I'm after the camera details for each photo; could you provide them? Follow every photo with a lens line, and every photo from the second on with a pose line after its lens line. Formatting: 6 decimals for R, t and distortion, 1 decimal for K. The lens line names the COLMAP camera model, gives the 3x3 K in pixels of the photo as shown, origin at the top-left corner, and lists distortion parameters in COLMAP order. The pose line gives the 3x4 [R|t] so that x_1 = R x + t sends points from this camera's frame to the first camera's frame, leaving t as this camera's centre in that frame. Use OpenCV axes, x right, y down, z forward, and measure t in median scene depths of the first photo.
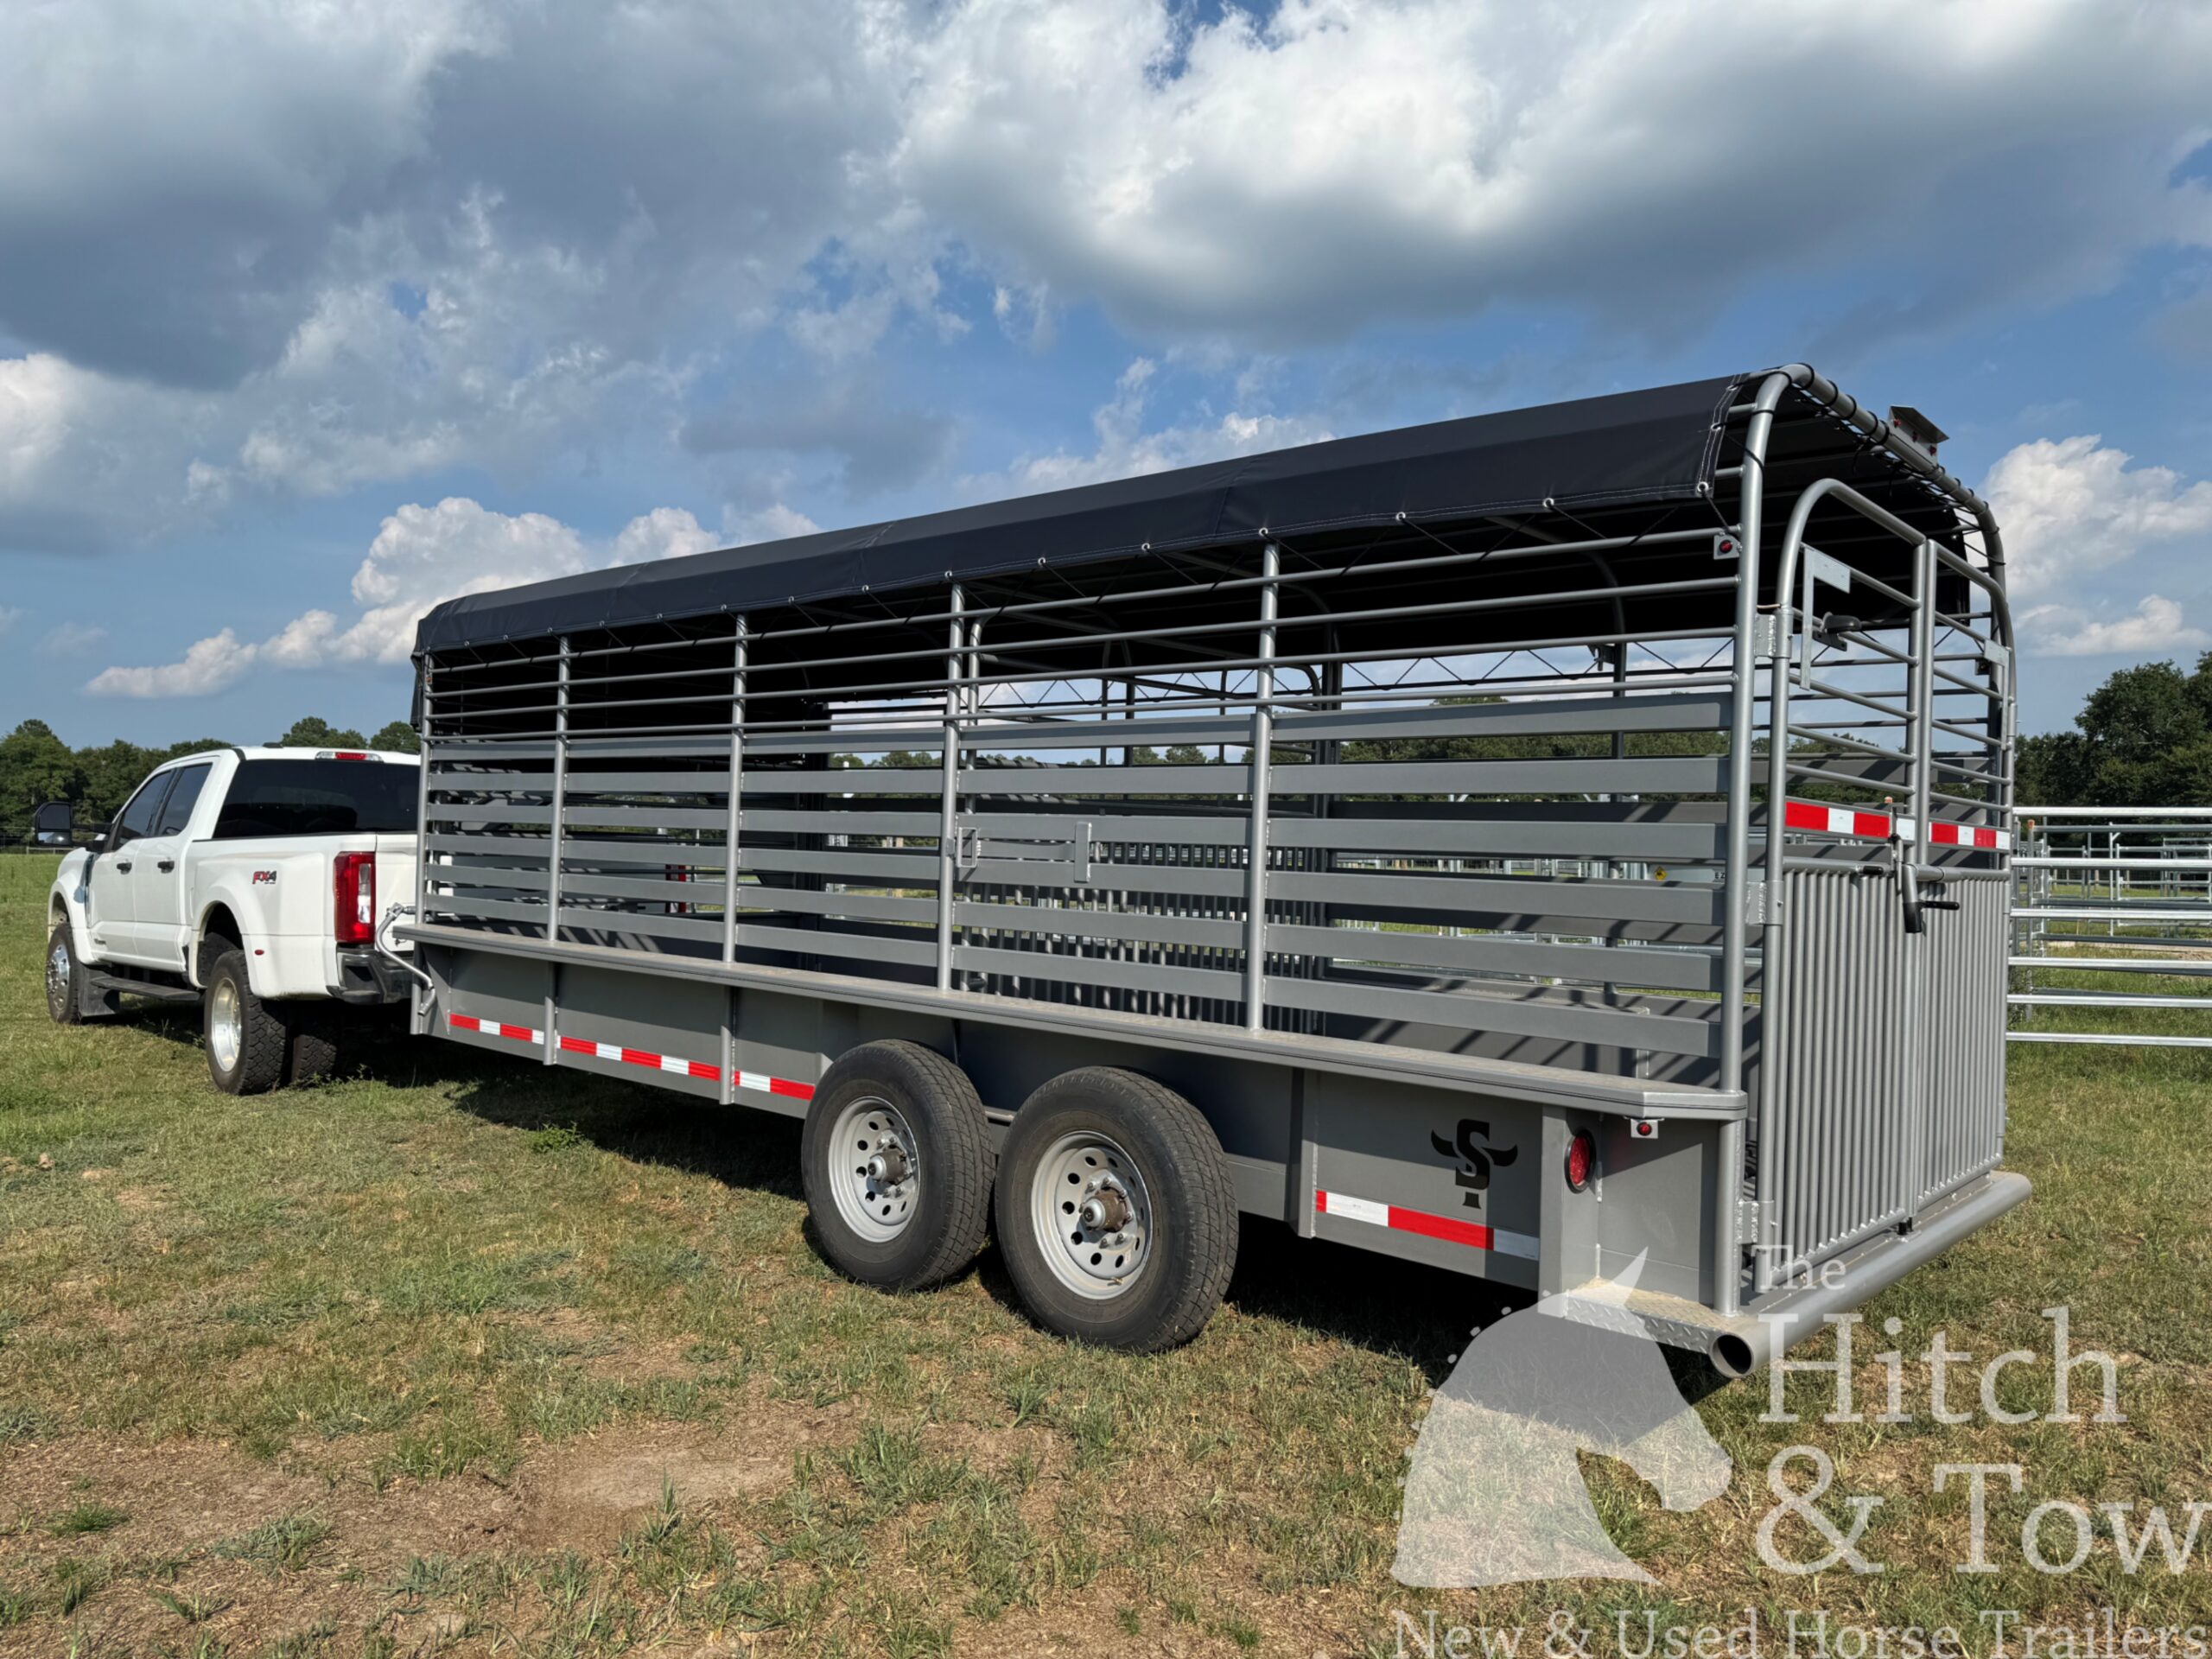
lens RADIAL K [[1578.2, 0, 1103.6], [0, 1578.2, 836.9], [0, 0, 1]] dist [0.046537, -0.046853]
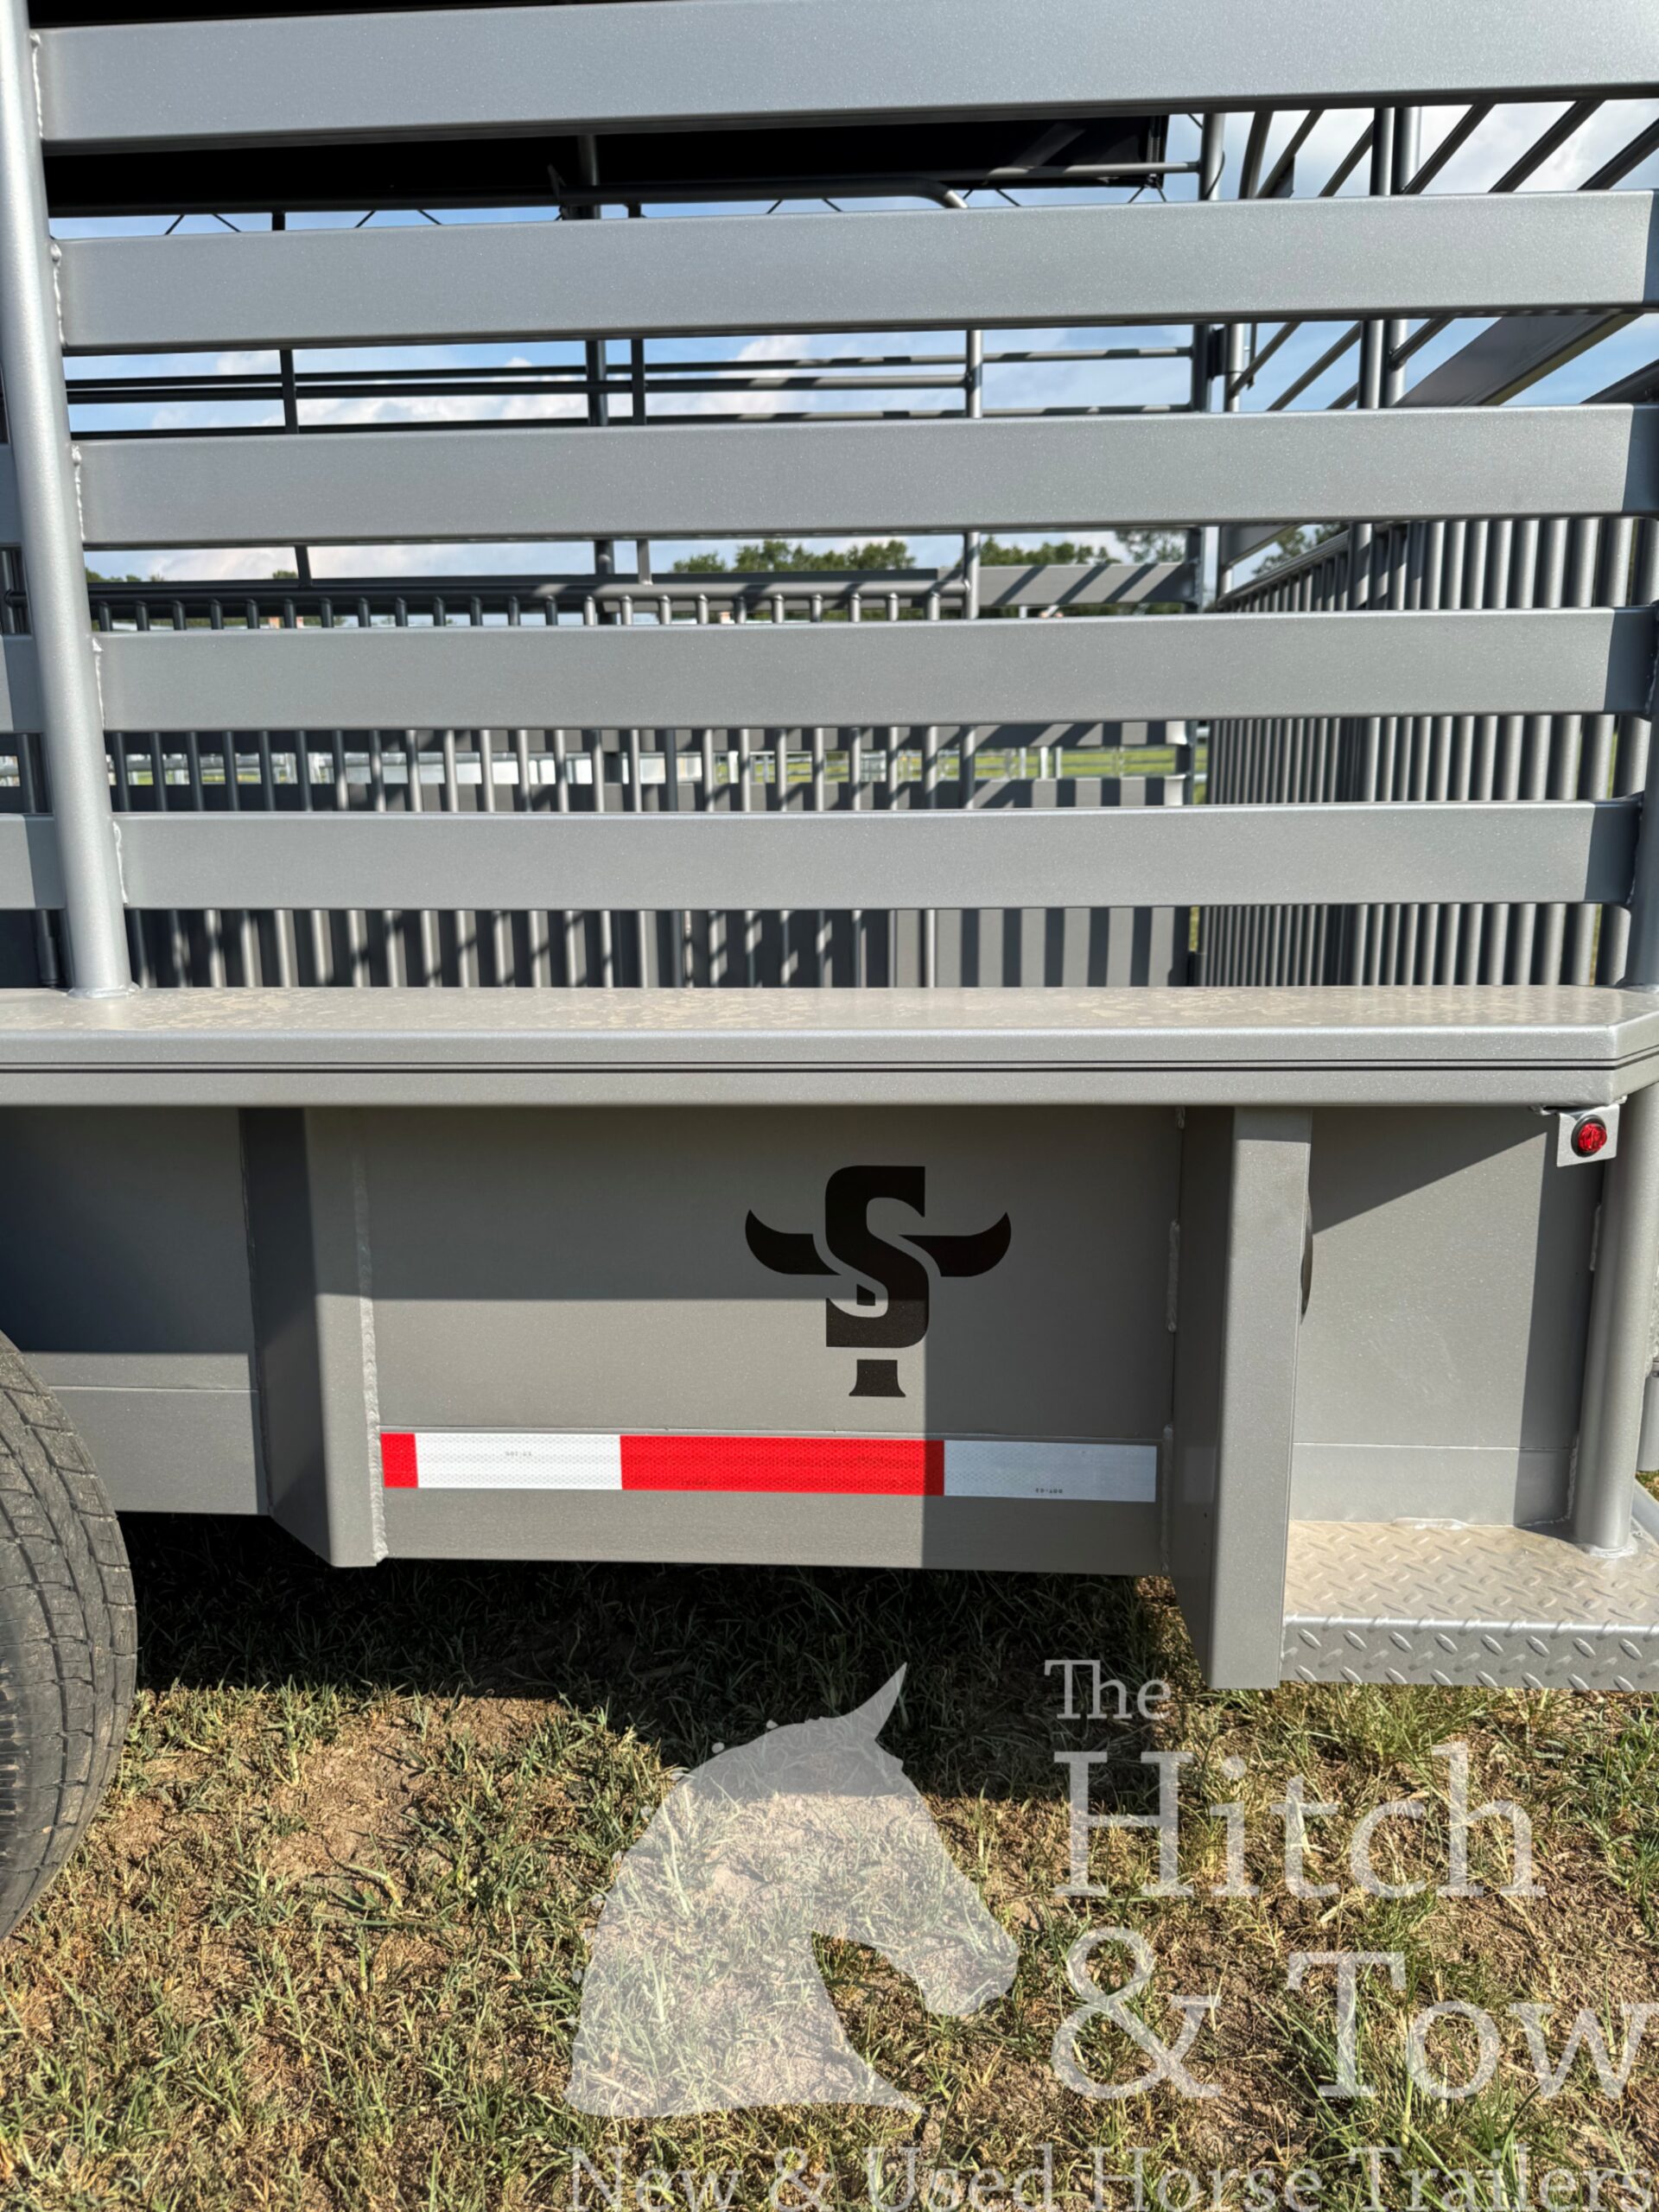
lens RADIAL K [[1578.2, 0, 815.3], [0, 1578.2, 1105.4], [0, 0, 1]] dist [0.046537, -0.046853]
pose [[0.790867, -0.172449, 0.587189, 0.019138], [0.035758, 0.970859, 0.236967, 0.081194], [-0.610943, -0.166413, 0.773987, 0.728900]]
